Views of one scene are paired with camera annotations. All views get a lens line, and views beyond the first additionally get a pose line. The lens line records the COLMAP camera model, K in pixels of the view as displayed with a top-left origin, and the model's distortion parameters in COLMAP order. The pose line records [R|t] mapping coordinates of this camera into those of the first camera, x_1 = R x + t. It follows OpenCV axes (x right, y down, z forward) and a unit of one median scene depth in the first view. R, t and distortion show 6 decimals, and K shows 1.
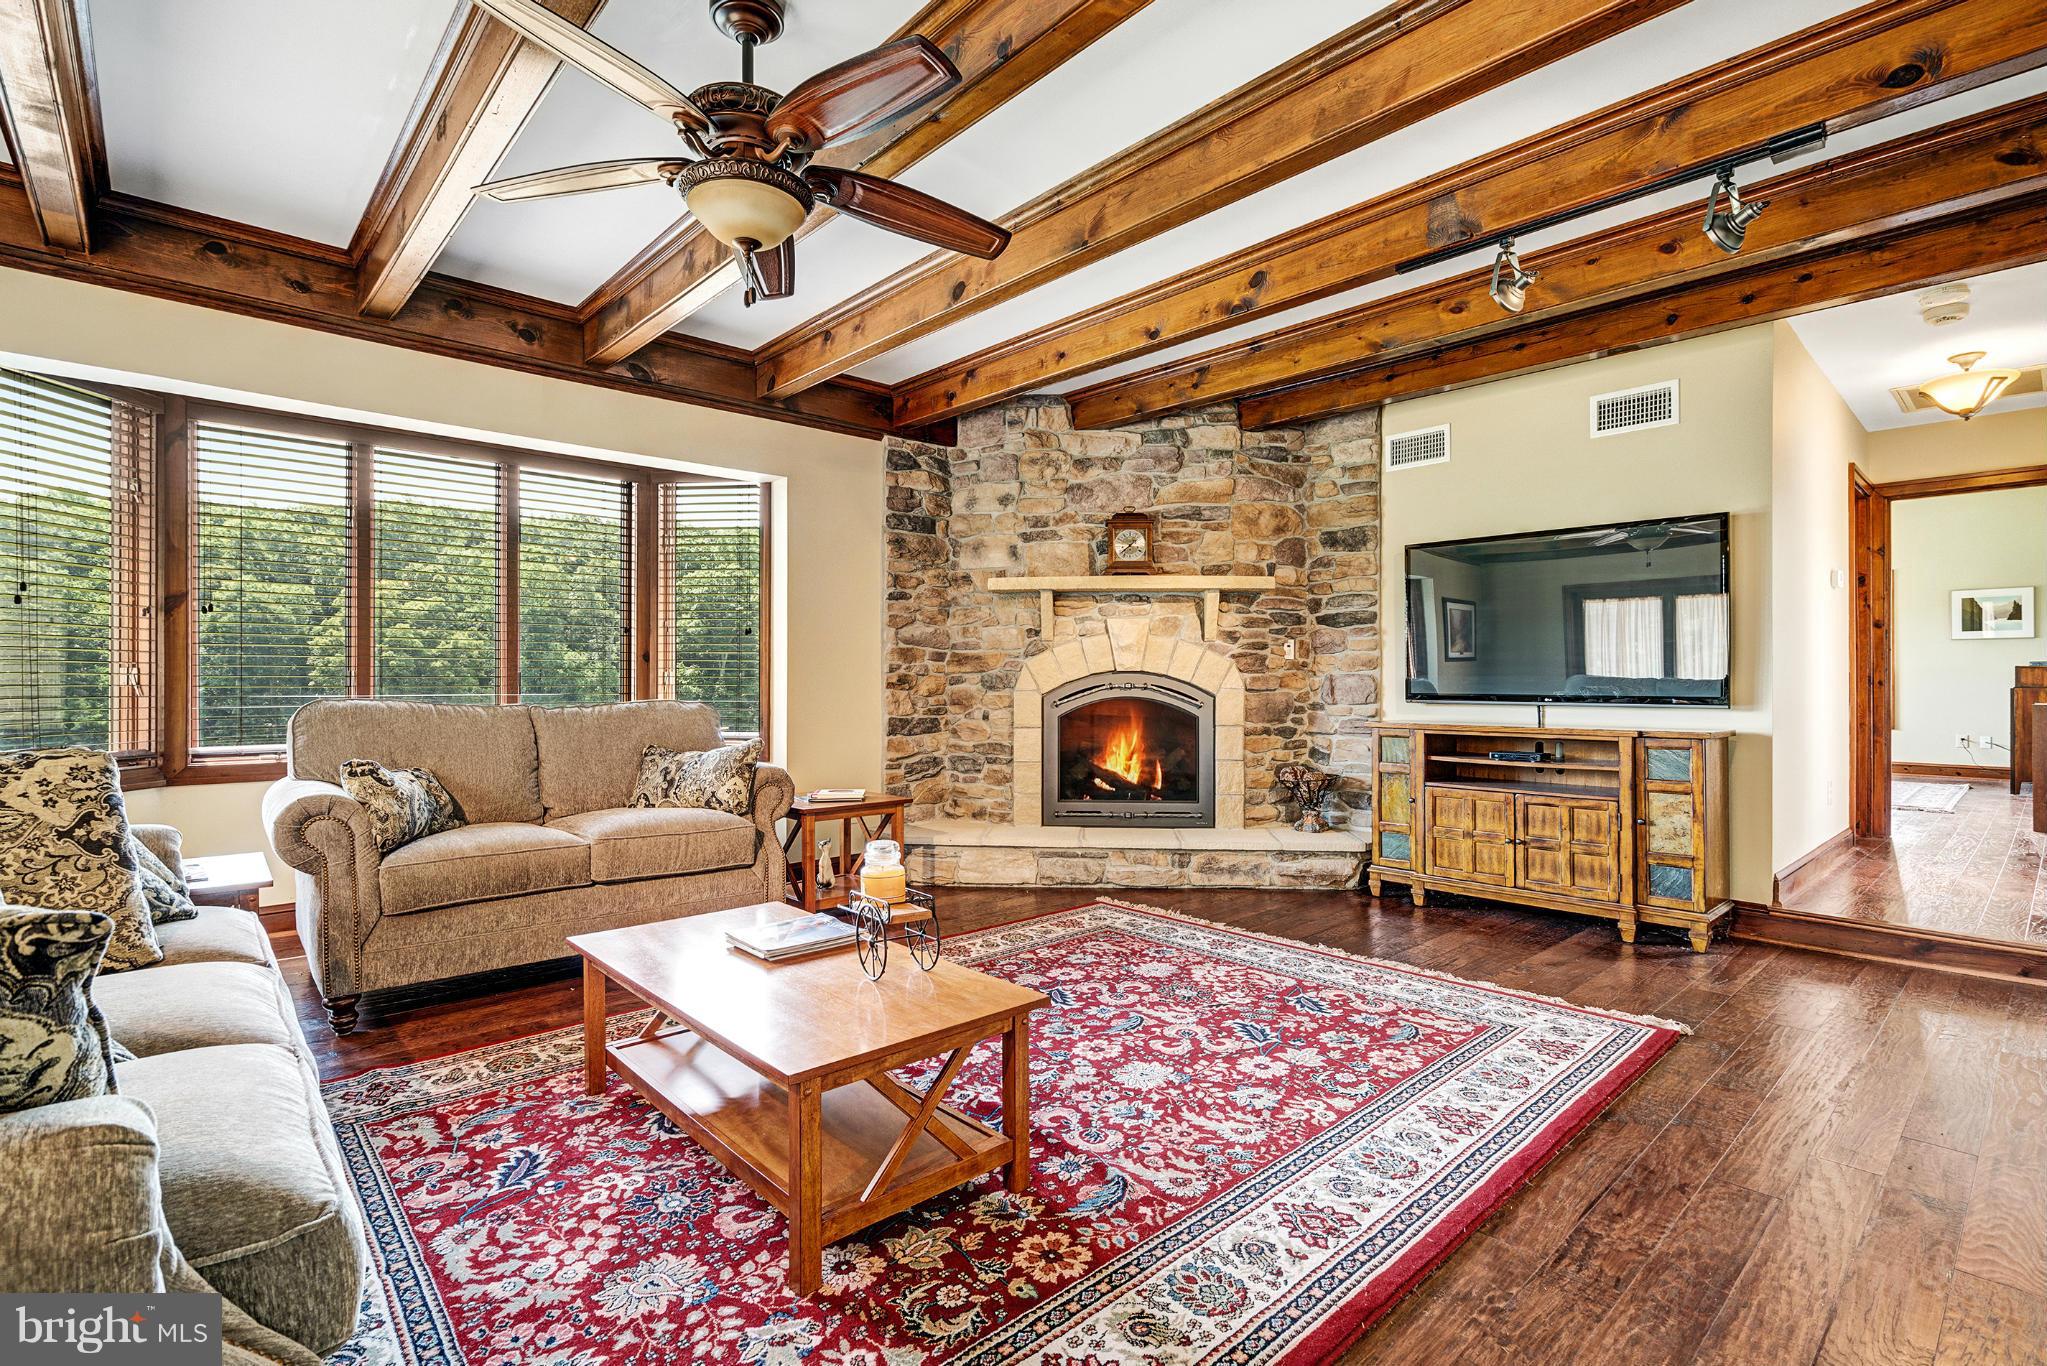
lens RADIAL K [[958.1, 0, 1031.1], [0, 958.1, 686.8], [0, 0, 1]] dist [-0.000169, 0.001970]
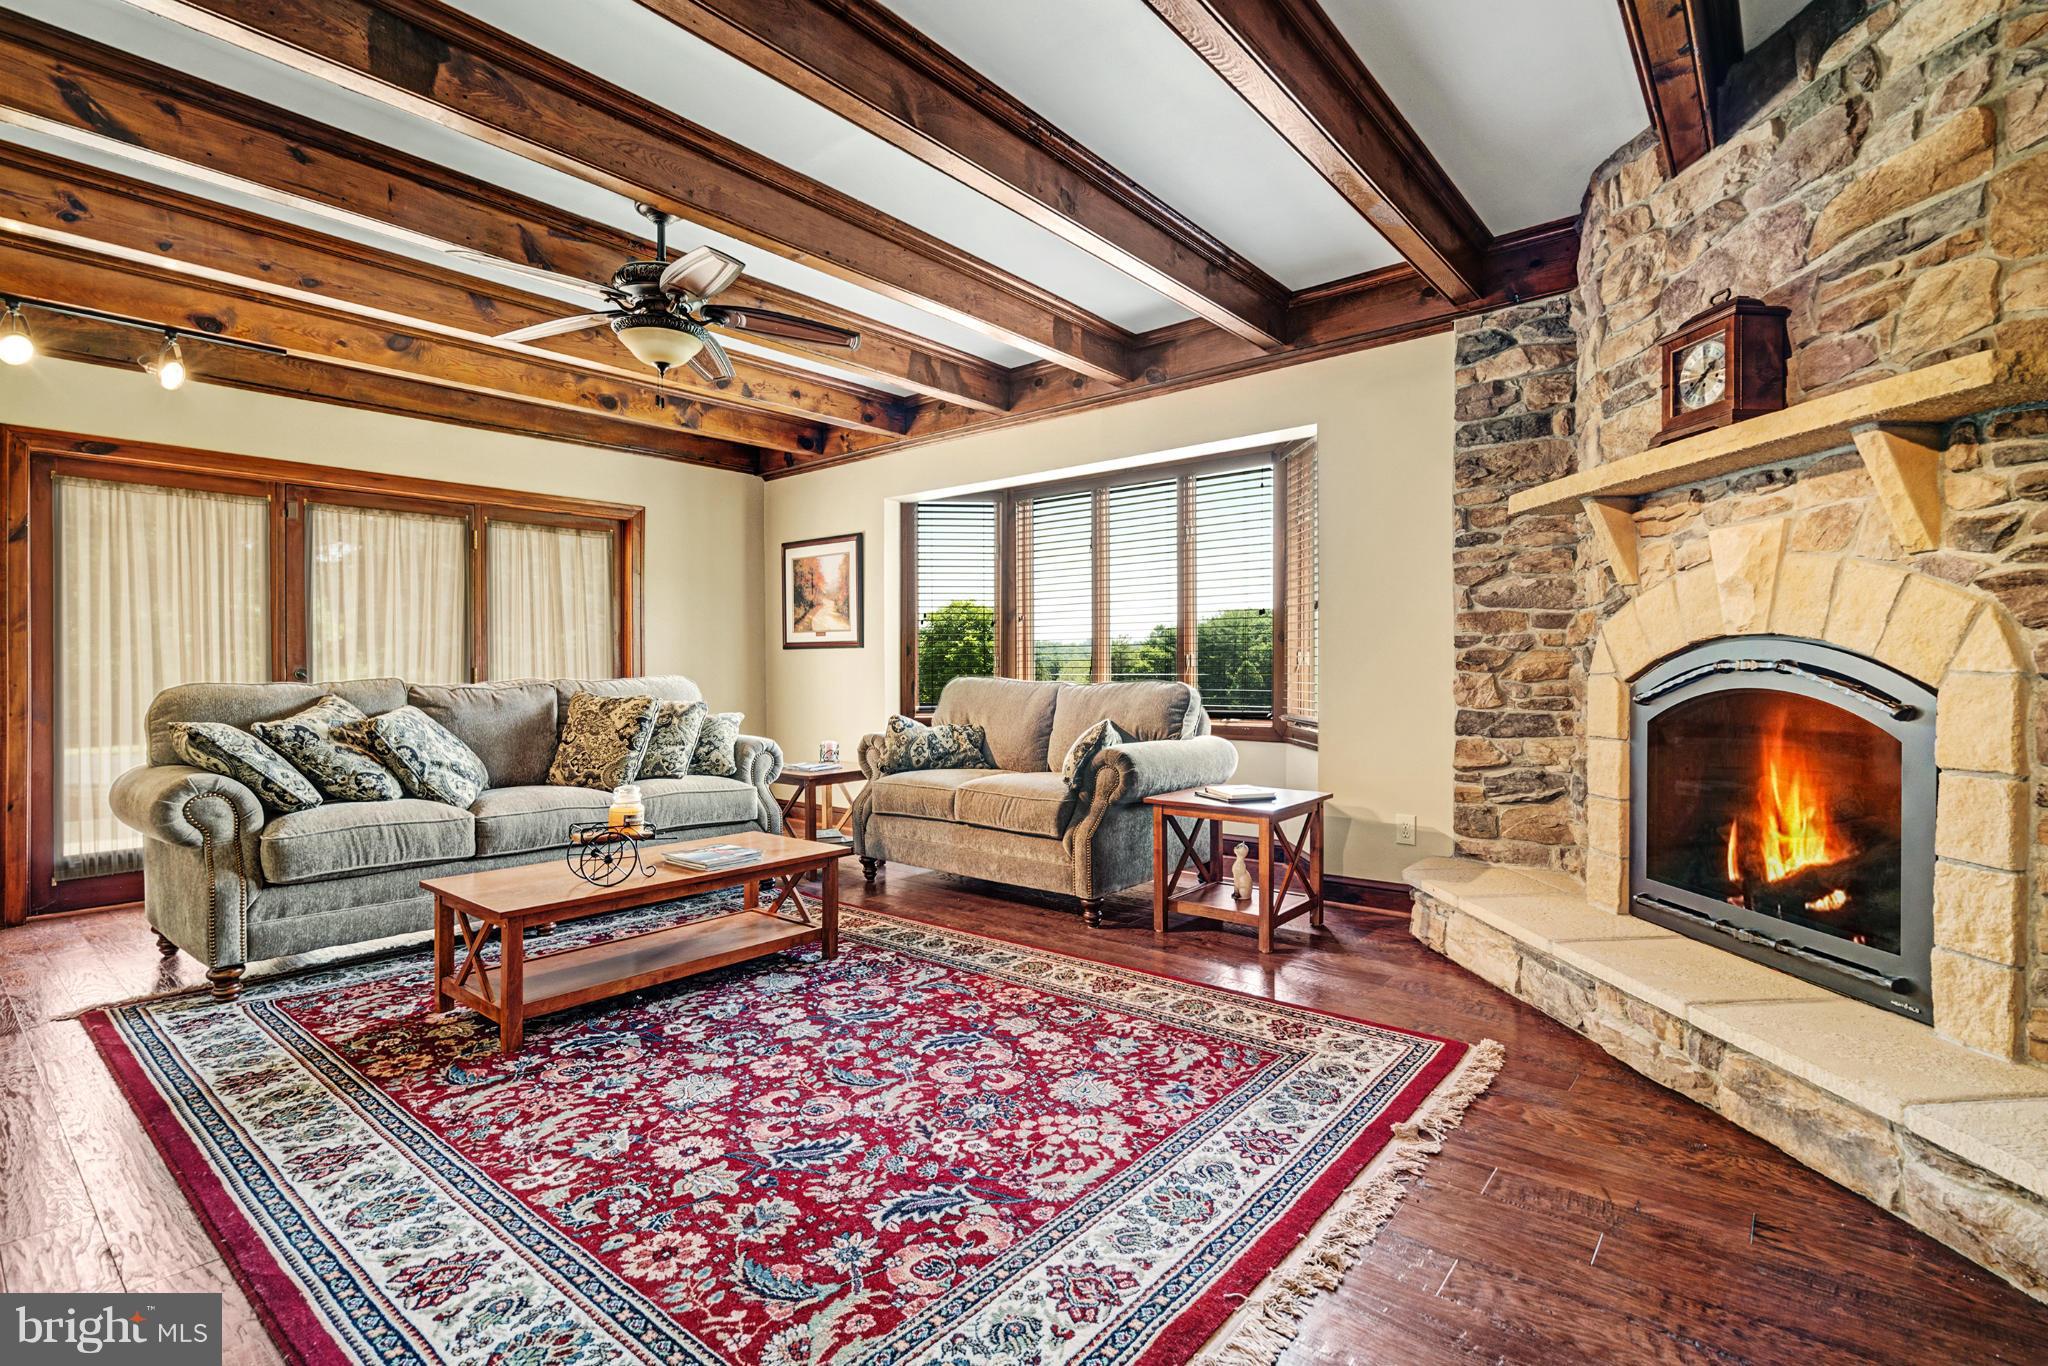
lens RADIAL K [[958.5, 0, 1029.1], [0, 958.5, 673.0], [0, 0, 1]] dist [-0.000169, 0.001970]
pose [[0.134262, 0.005874, -0.990928, 0.882730], [0.001347, 0.999980, 0.006111, -0.001059], [0.990945, -0.002155, 0.134252, 0.978891]]
